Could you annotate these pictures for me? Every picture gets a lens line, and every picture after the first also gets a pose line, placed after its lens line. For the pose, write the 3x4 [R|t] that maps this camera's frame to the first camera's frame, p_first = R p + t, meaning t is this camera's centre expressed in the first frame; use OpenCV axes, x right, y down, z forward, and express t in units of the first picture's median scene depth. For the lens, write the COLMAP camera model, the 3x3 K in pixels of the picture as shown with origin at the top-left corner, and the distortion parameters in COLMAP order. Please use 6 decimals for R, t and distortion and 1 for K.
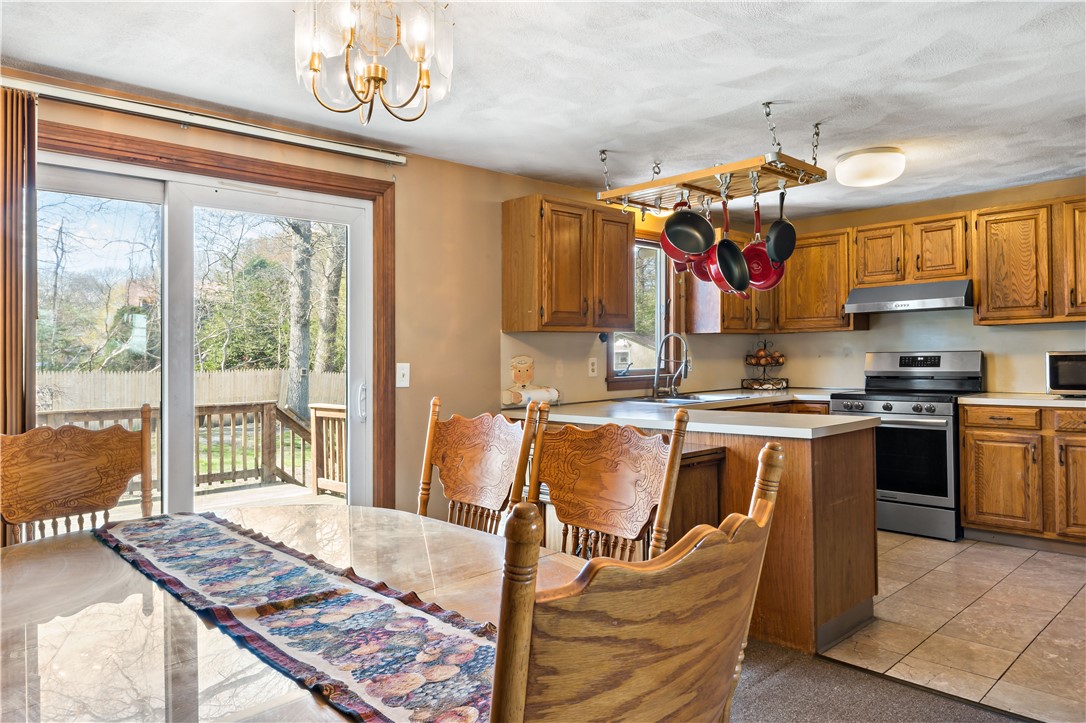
lens RADIAL K [[711.0, 0, 568.4], [0, 711.0, 359.1], [0, 0, 1]] dist [0.022459, -0.007192]
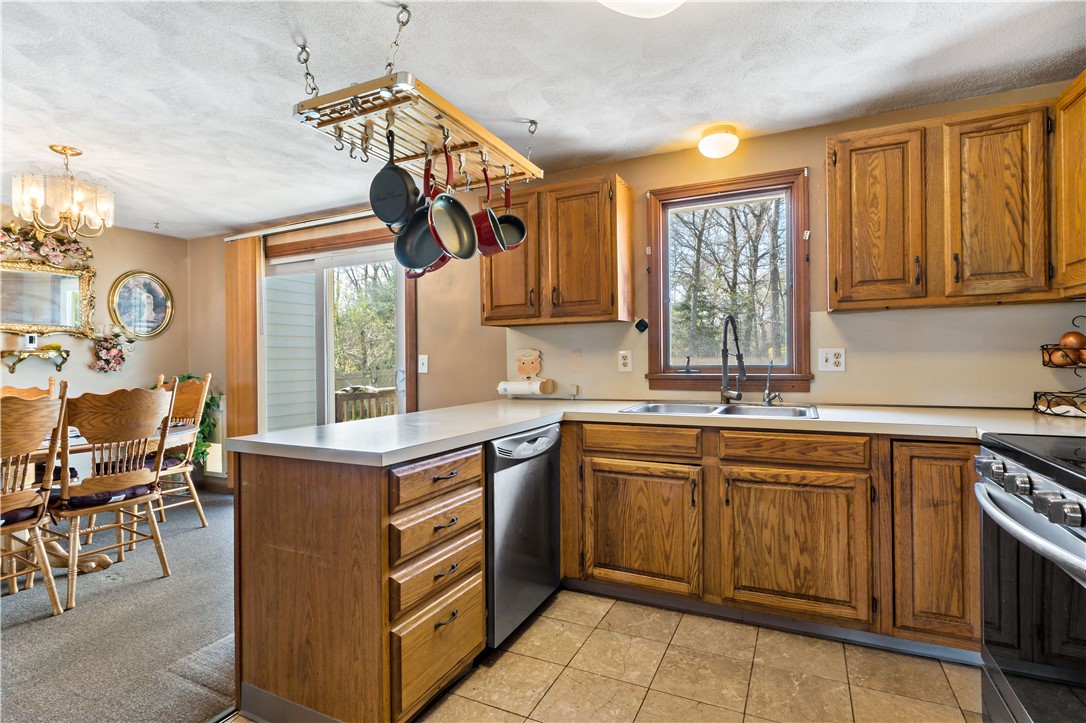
lens RADIAL K [[523.0, 0, 505.7], [0, 523.0, 363.1], [0, 0, 1]] dist [0.001209, -0.000602]
pose [[0.332795, 0.024811, -0.942673, 0.643102], [0.002285, 0.999630, 0.027117, -0.004411], [0.942996, -0.011179, 0.332615, 0.694363]]
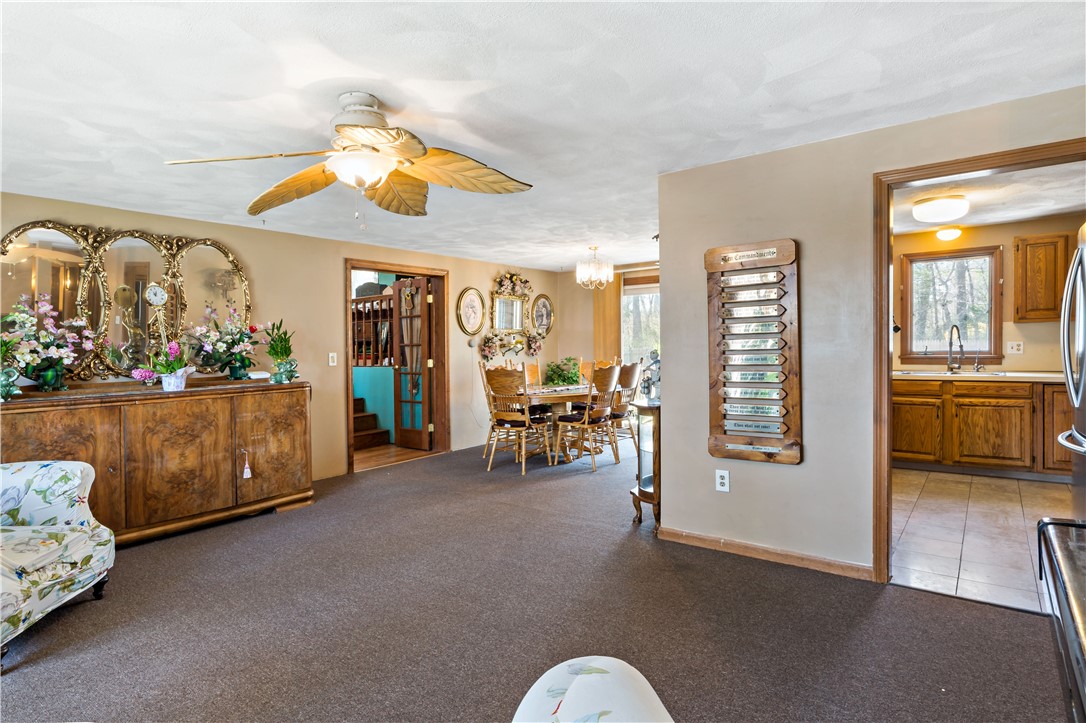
lens RADIAL K [[553.9, 0, 548.9], [0, 553.9, 362.2], [0, 0, 1]] dist [0.016154, 0.001053]
pose [[0.182818, 0.048157, -0.981967, 1.200699], [0.011713, 0.998622, 0.051154, -0.032670], [0.983077, -0.020854, 0.182002, 0.043410]]
